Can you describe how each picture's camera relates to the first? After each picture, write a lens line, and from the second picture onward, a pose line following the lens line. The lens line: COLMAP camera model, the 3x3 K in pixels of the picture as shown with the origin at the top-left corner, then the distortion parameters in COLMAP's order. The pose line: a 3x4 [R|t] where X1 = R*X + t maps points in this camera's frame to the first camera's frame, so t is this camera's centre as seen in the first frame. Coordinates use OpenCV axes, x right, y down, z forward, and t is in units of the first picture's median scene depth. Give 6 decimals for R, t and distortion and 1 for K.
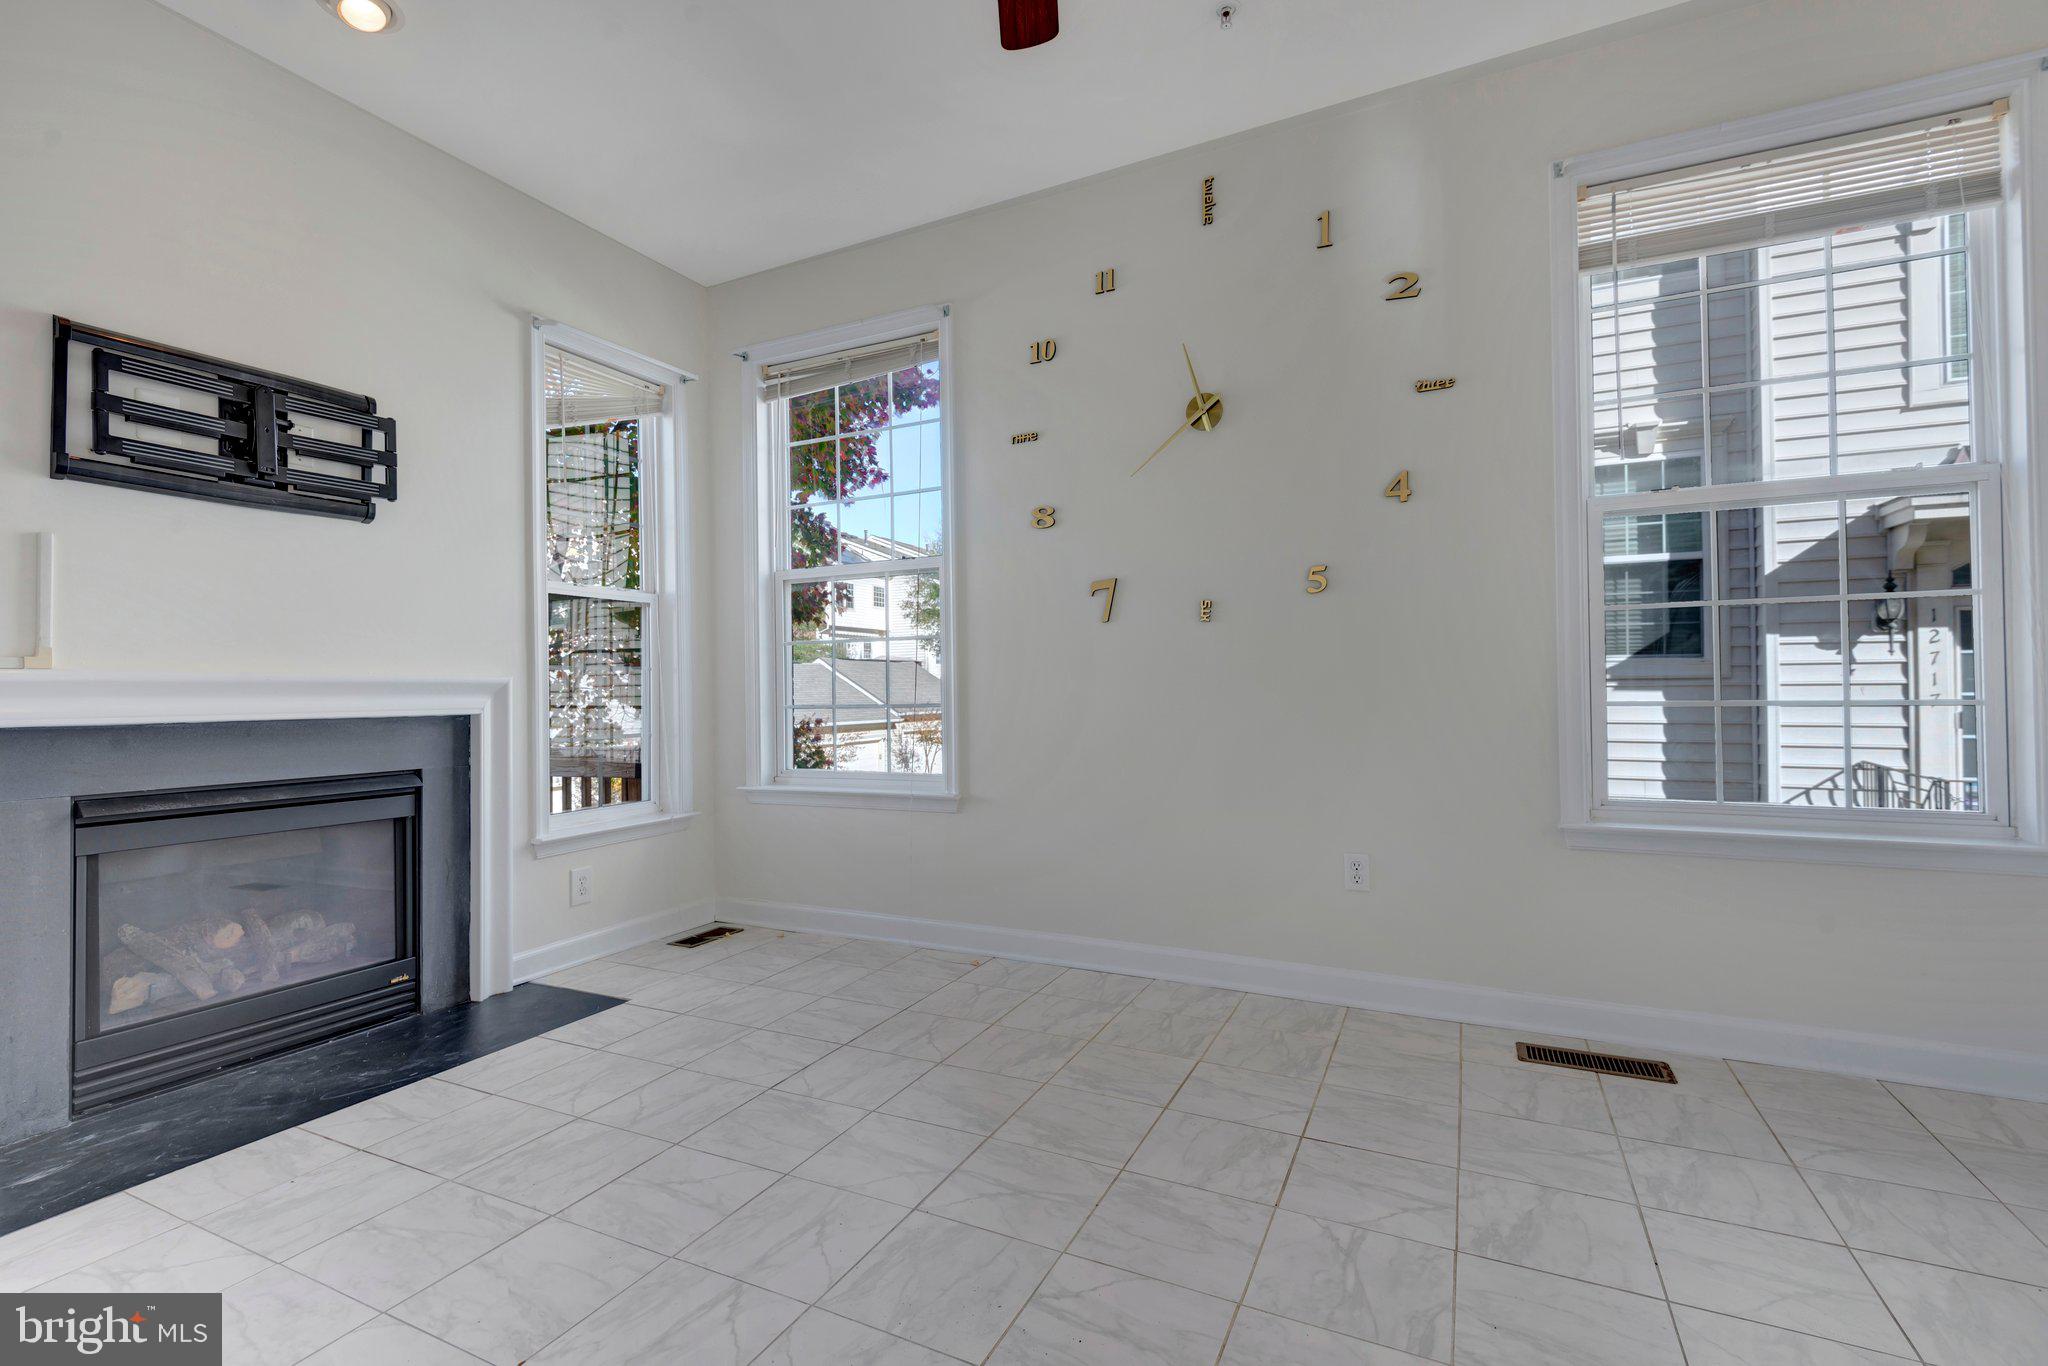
lens RADIAL K [[923.7, 0, 1005.7], [0, 923.7, 678.4], [0, 0, 1]] dist [0.035216, -0.020634]
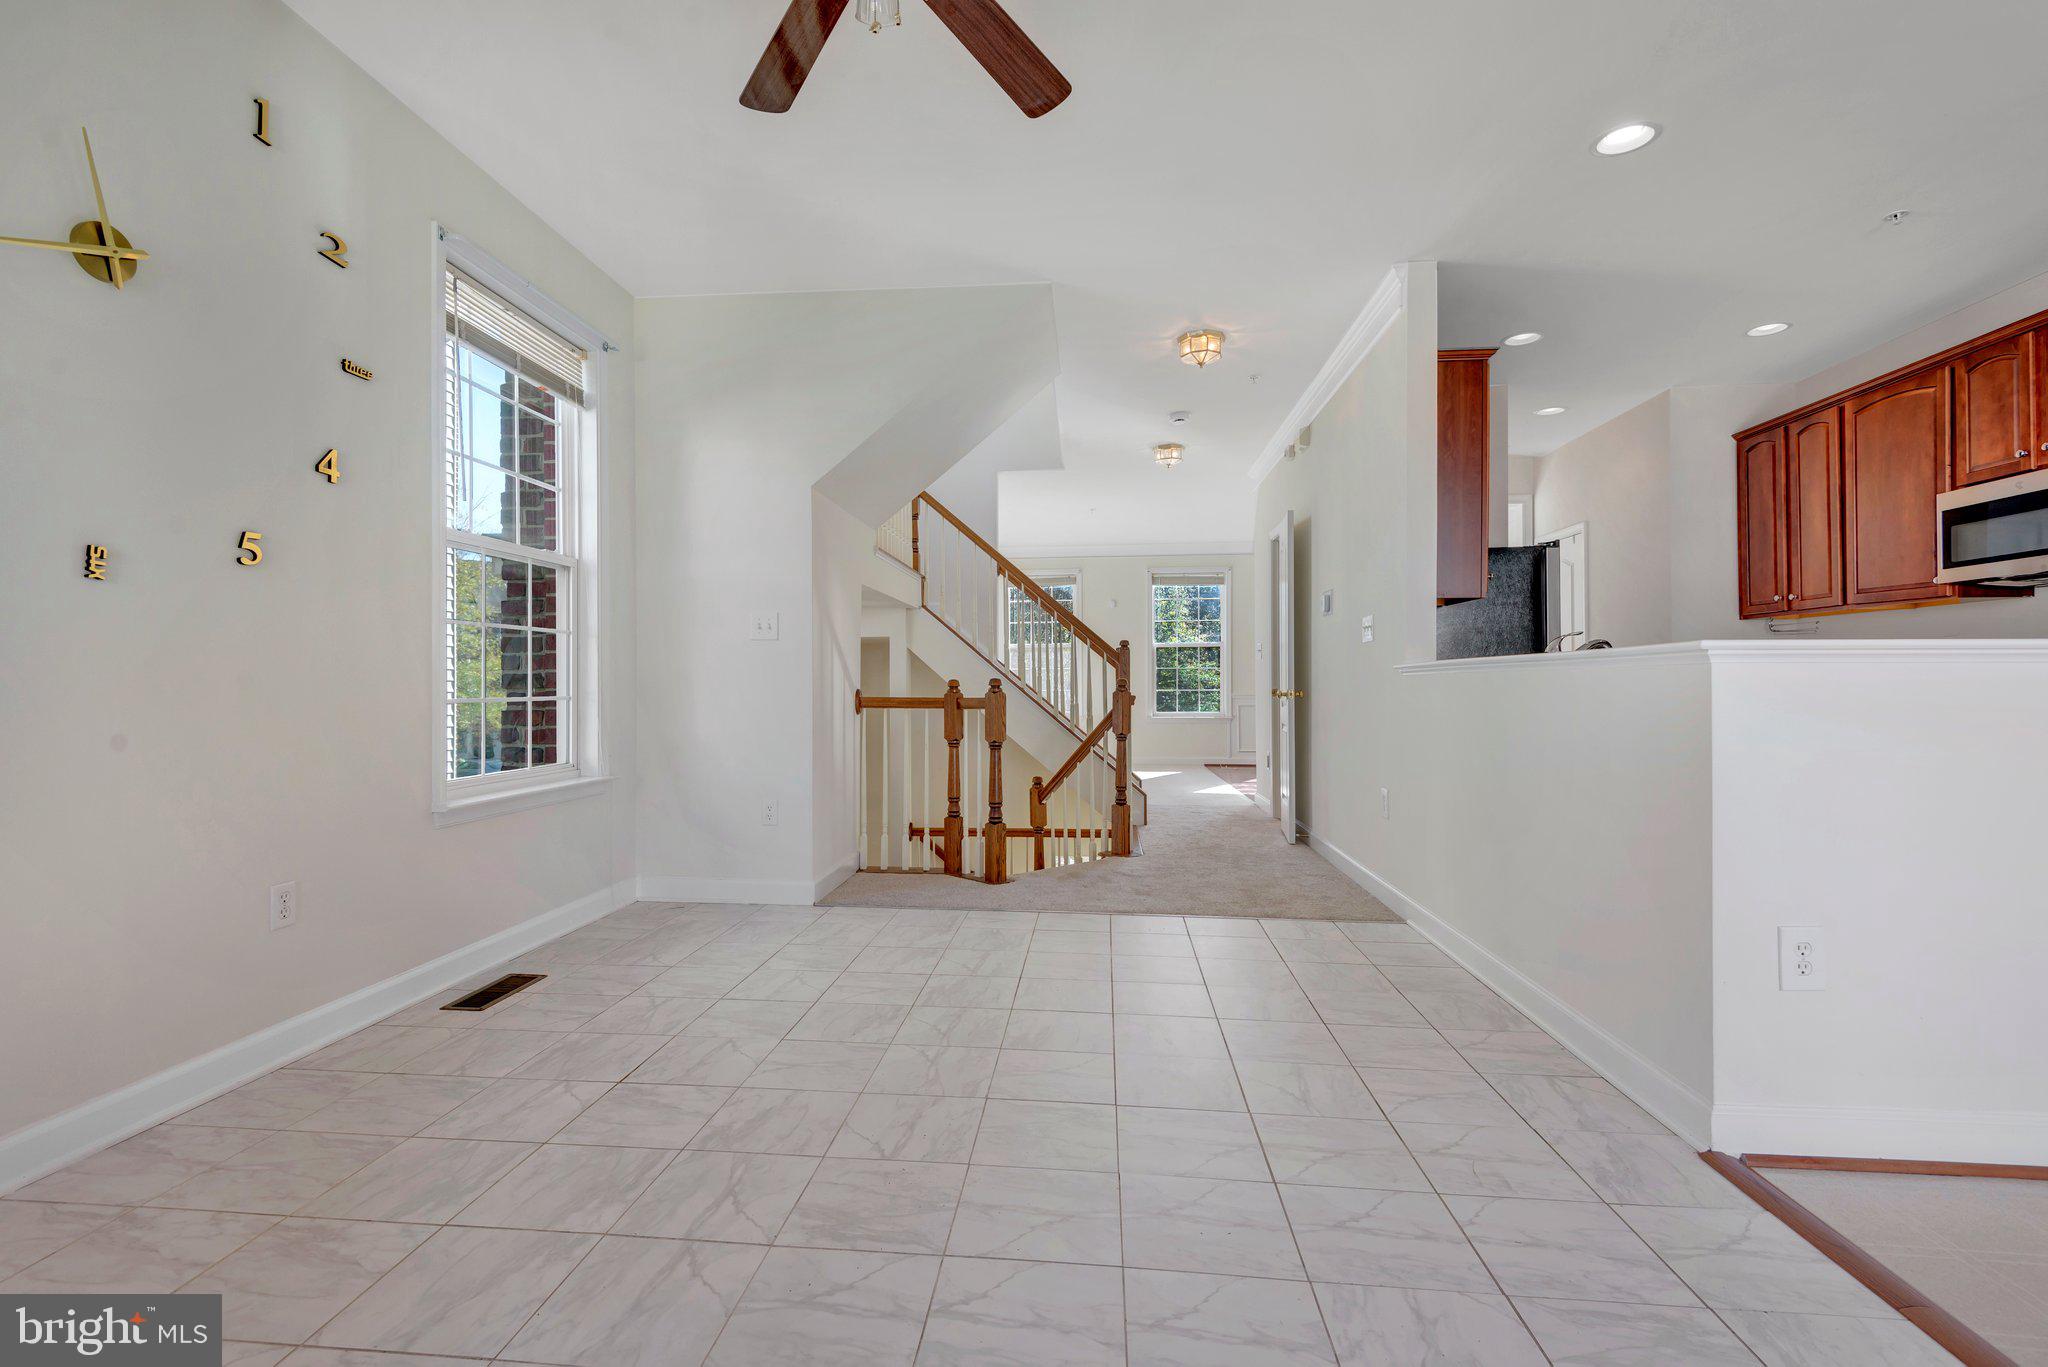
lens RADIAL K [[930.6, 0, 1009.8], [0, 930.6, 675.3], [0, 0, 1]] dist [0.001194, 0.000478]
pose [[-0.361341, 0.022357, 0.932166, -0.783895], [-0.004855, 0.999654, -0.025858, 0.023503], [-0.932421, -0.013869, -0.361107, 0.837214]]
